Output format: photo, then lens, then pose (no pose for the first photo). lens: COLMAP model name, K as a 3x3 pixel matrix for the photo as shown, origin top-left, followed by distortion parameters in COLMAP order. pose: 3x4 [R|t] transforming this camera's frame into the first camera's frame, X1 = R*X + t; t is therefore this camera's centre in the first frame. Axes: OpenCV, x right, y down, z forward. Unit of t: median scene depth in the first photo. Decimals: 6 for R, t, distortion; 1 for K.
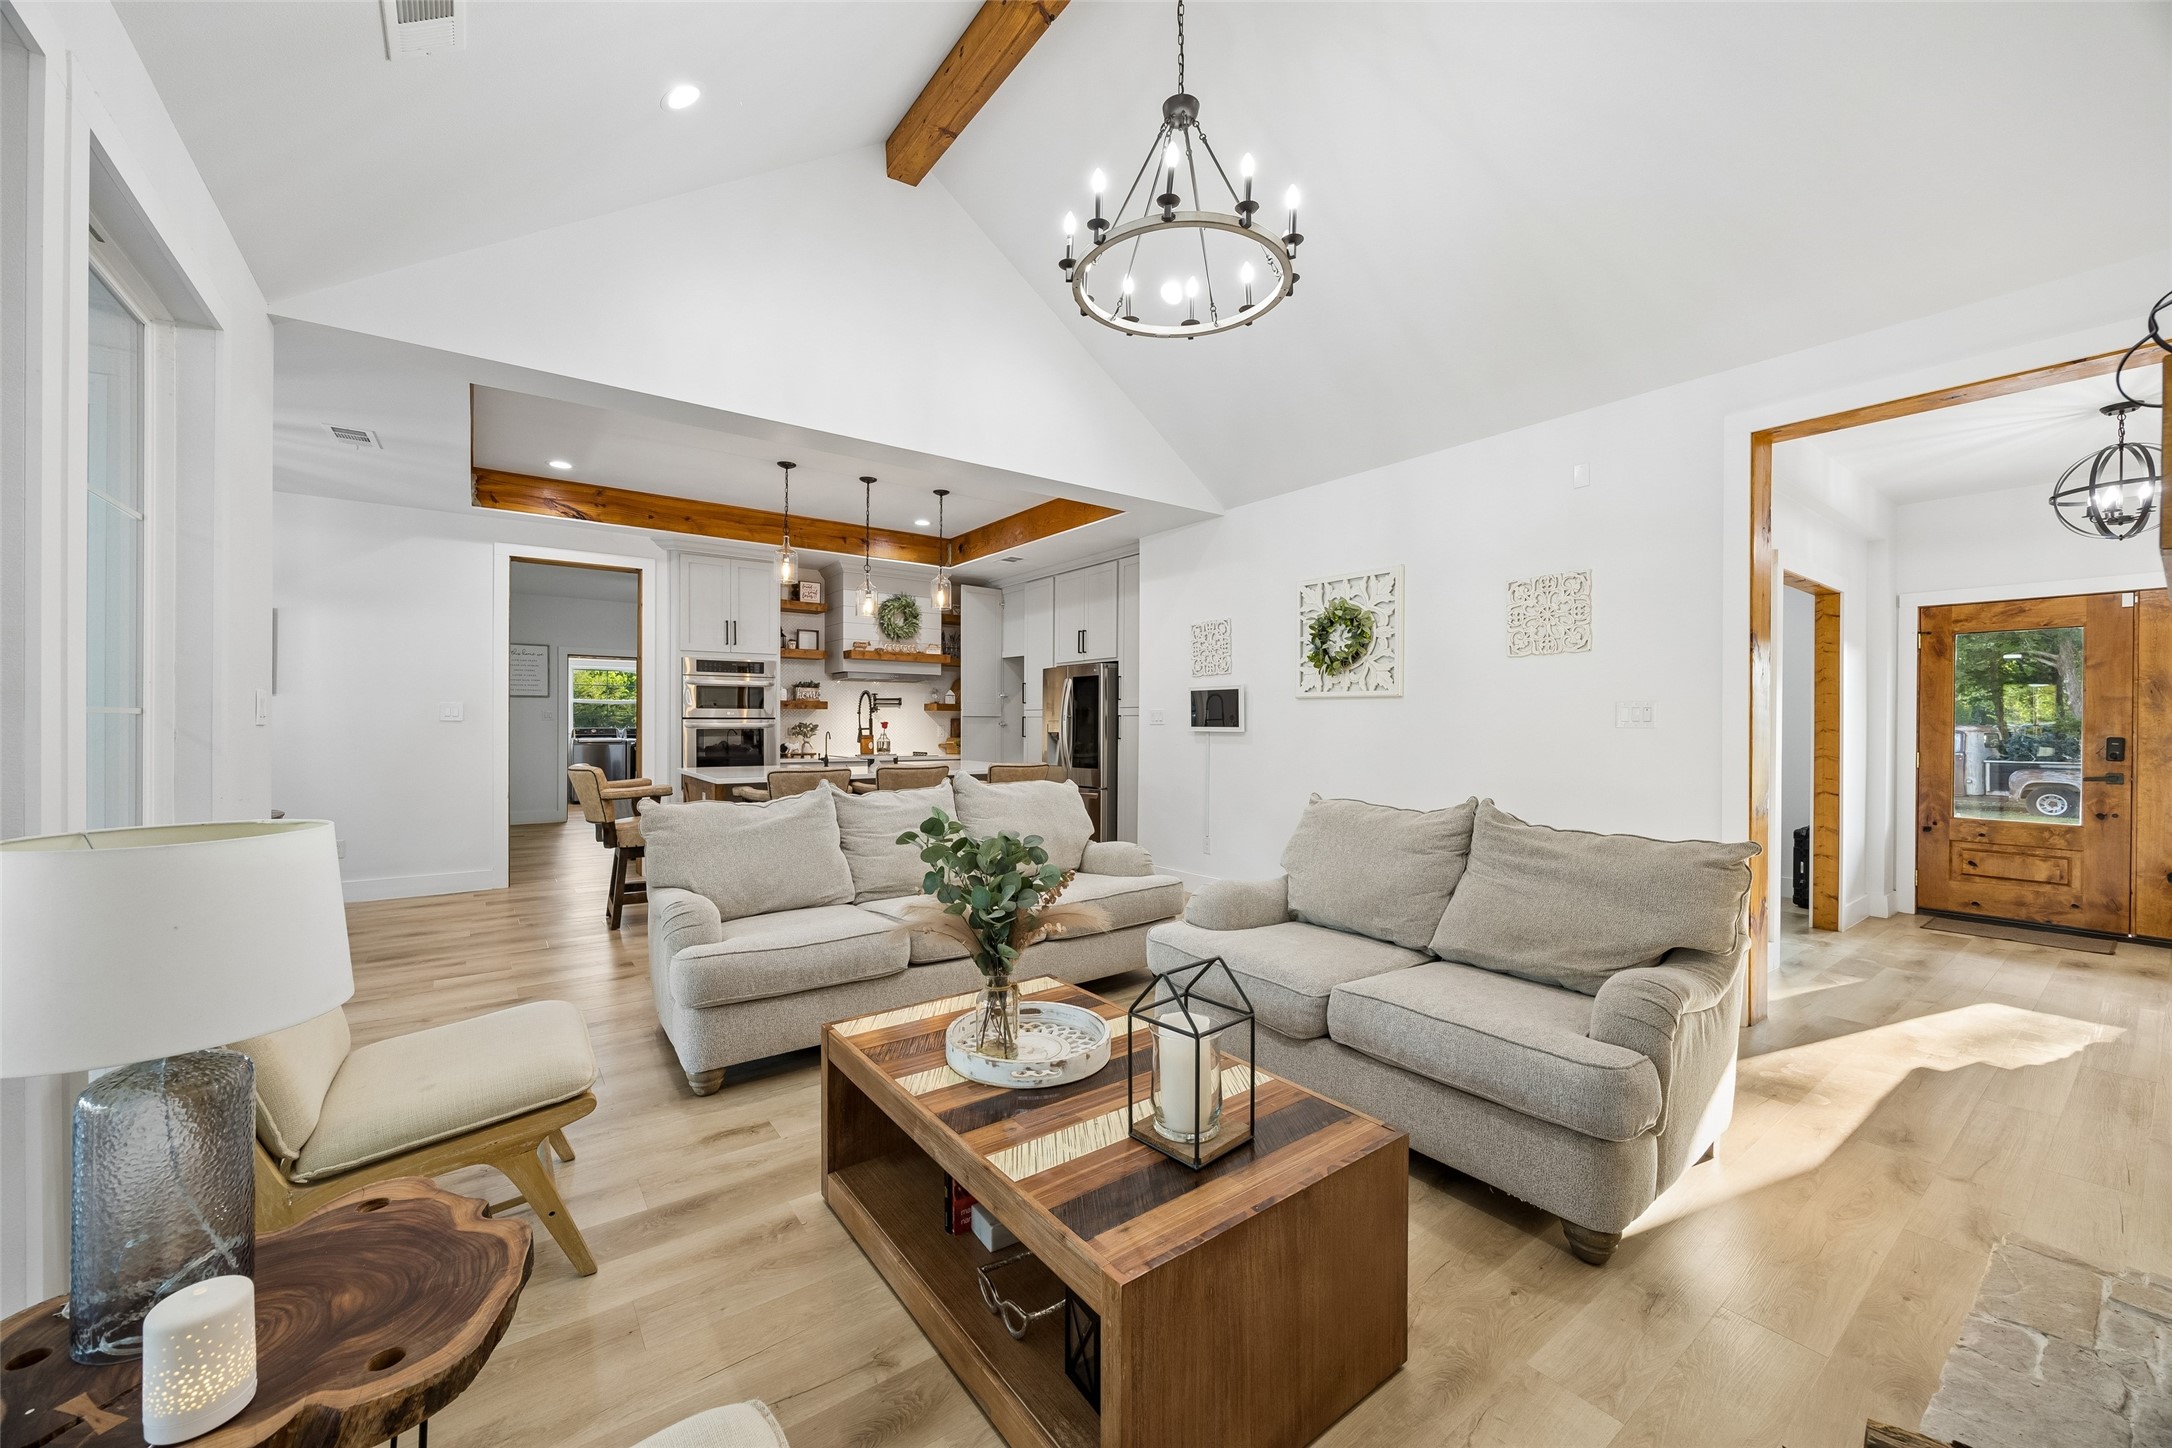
lens RADIAL K [[824.1, 0, 1076.3], [0, 824.1, 726.4], [0, 0, 1]] dist [-0.002867, -0.000998]
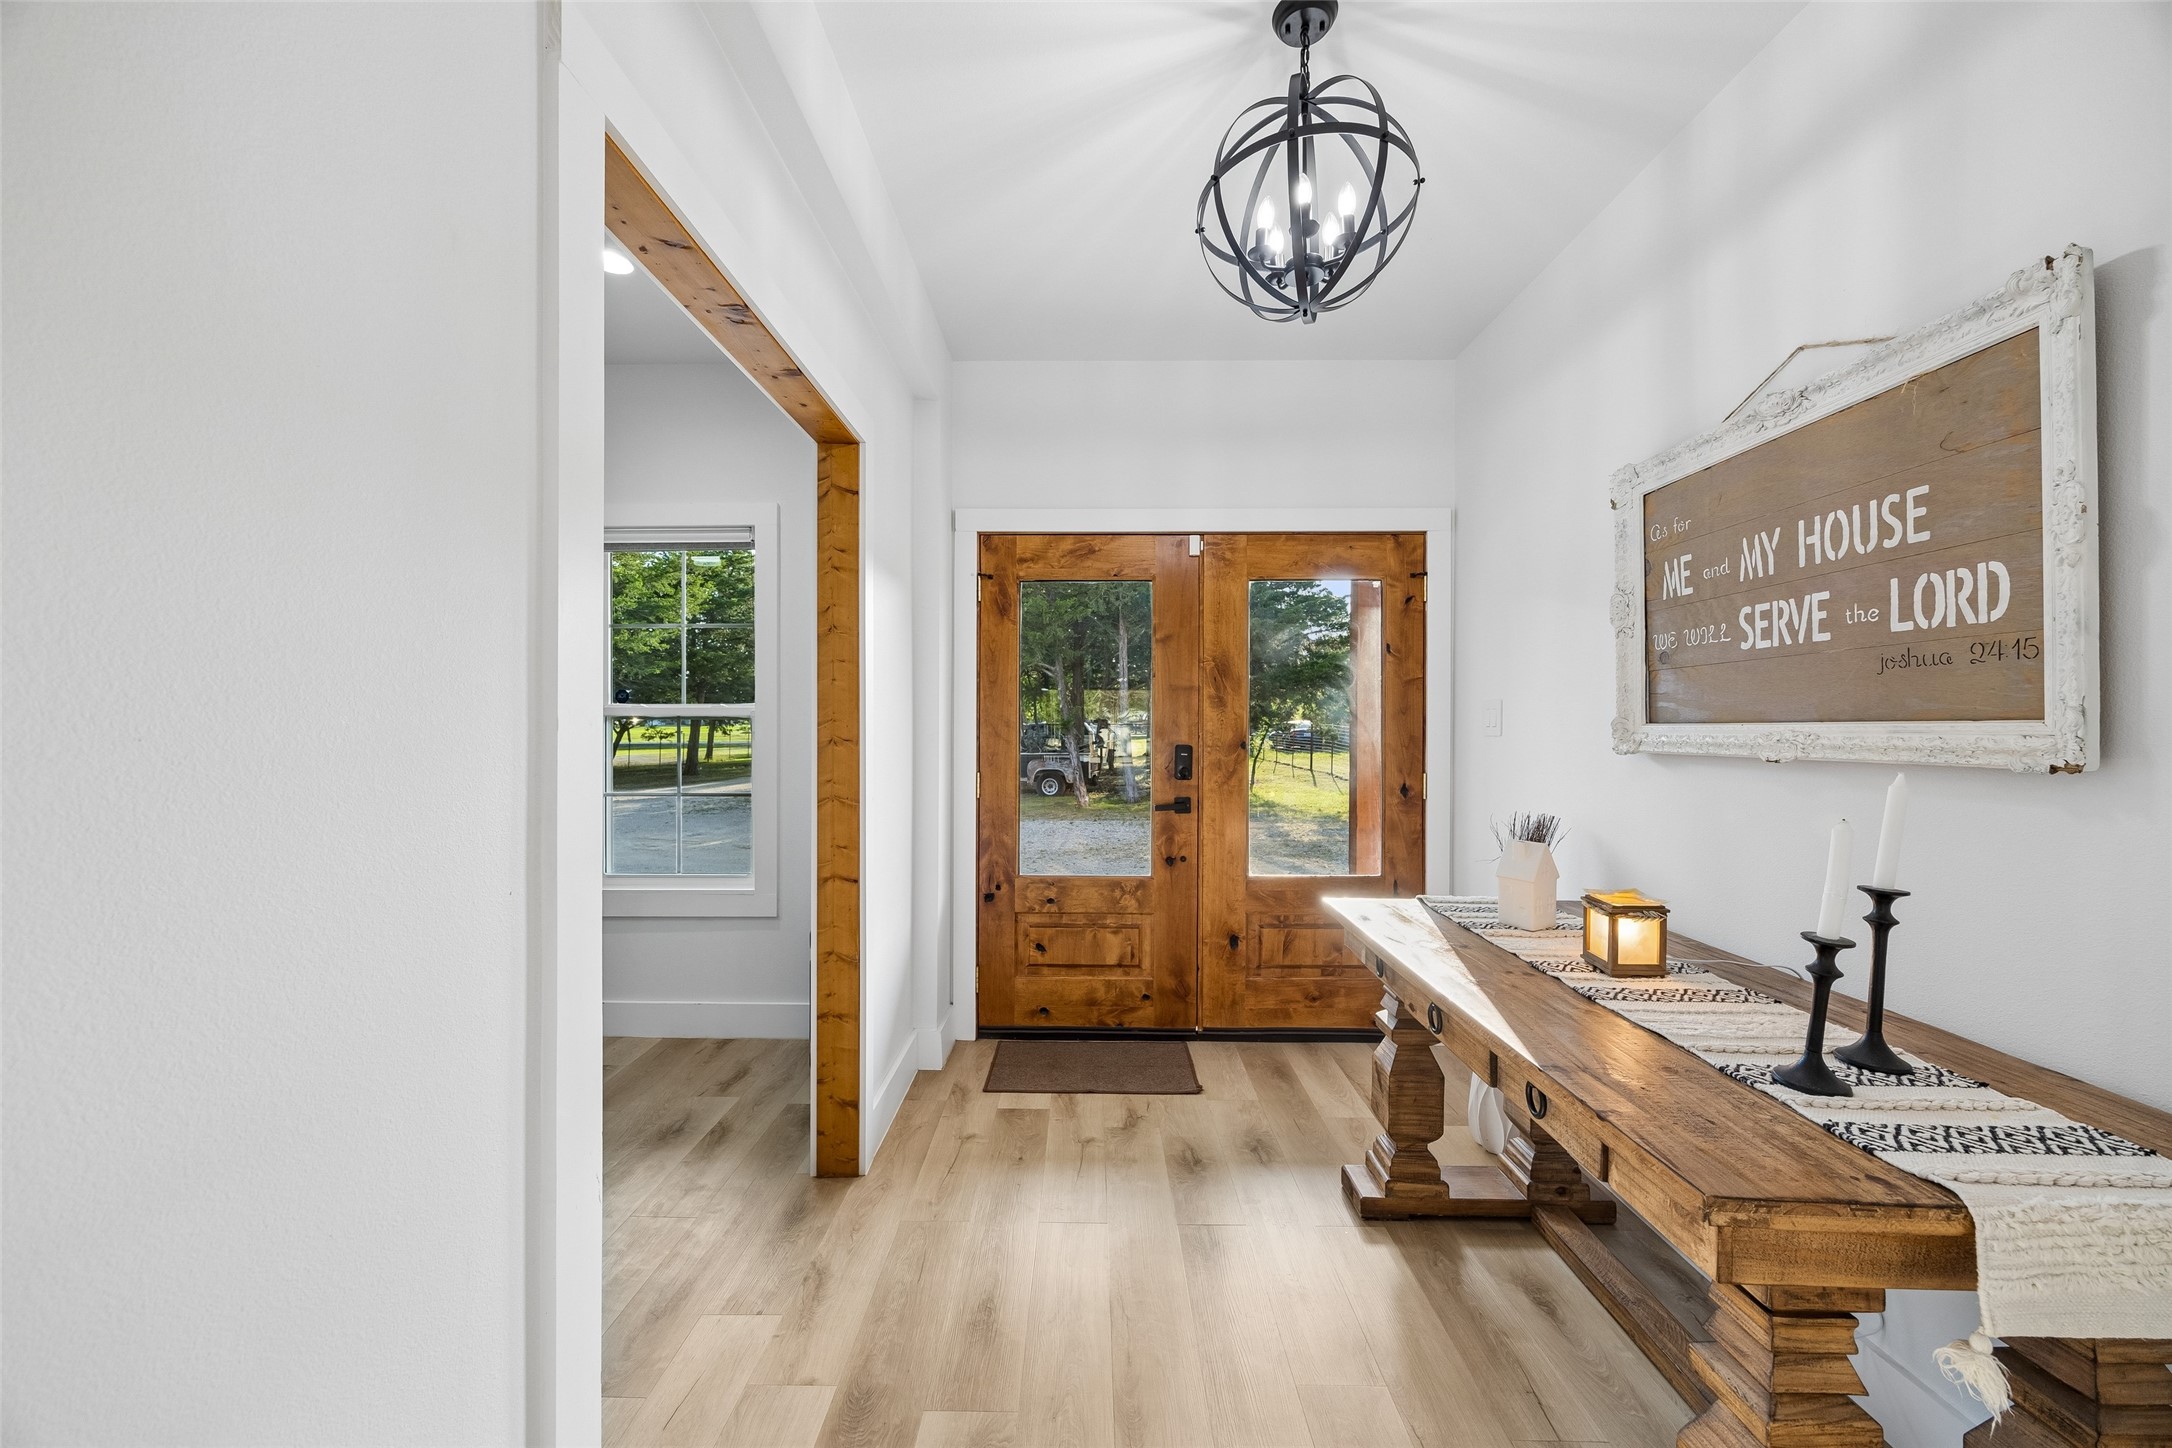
lens RADIAL K [[824.1, 0, 1077.1], [0, 824.1, 725.0], [0, 0, 1]] dist [-0.002867, -0.000998]
pose [[0.604884, -0.002401, 0.796310, 0.628251], [0.003658, 0.999993, 0.000237, -0.003734], [-0.796305, 0.002770, 0.604889, 0.615711]]
